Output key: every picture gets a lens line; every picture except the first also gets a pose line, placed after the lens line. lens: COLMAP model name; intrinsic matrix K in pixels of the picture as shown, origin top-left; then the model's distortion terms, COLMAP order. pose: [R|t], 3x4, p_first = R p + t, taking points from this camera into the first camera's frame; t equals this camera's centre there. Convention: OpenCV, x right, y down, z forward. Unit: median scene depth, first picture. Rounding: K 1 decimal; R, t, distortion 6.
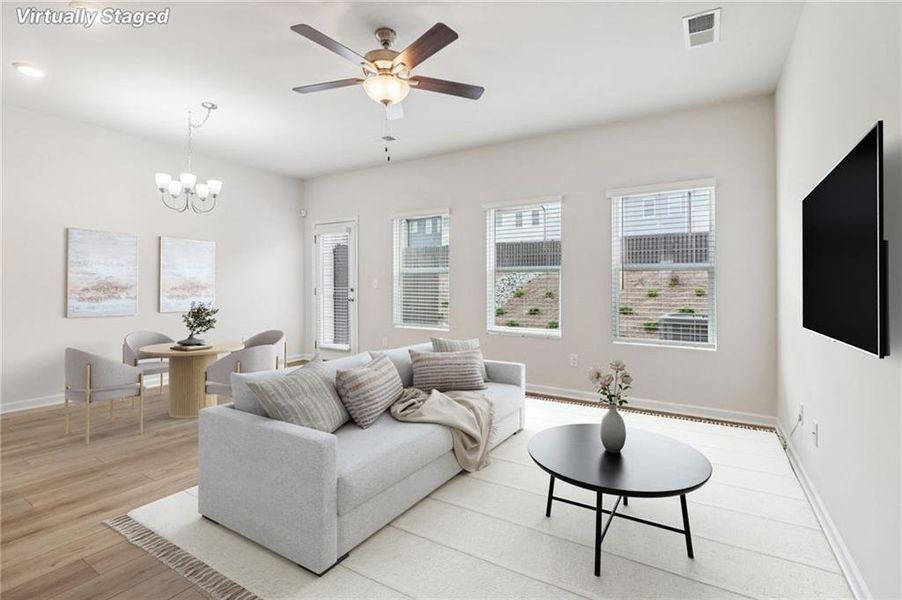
lens RADIAL K [[418.5, 0, 454.4], [0, 418.5, 297.7], [0, 0, 1]] dist [-0.009615, -0.006788]
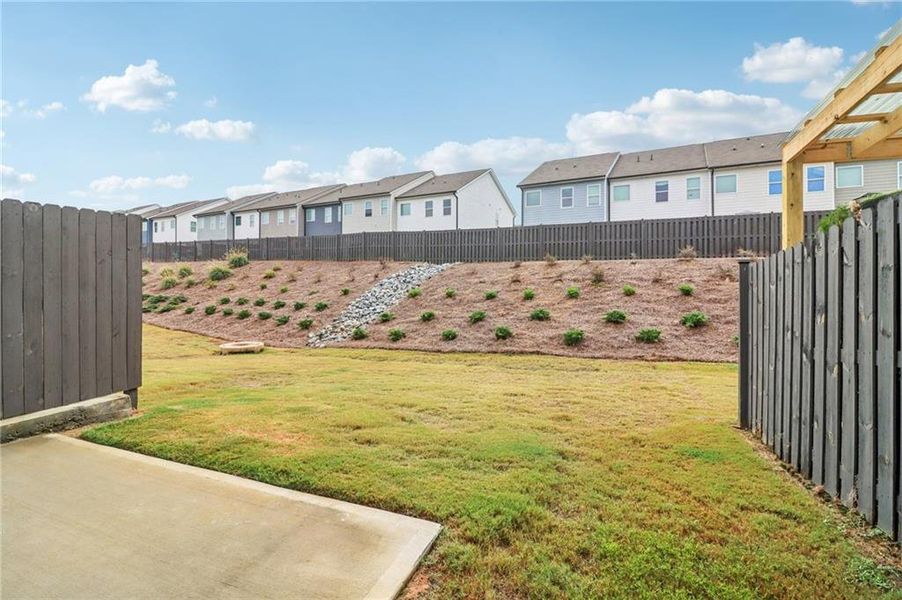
lens RADIAL K [[418.5, 0, 451.7], [0, 418.5, 290.5], [0, 0, 1]] dist [-0.009615, -0.006788]
pose [[0.985798, -0.002914, 0.167909, 0.087469], [0.004411, 0.999954, -0.008543, -0.007756], [-0.167876, 0.009162, 0.985766, 0.195578]]
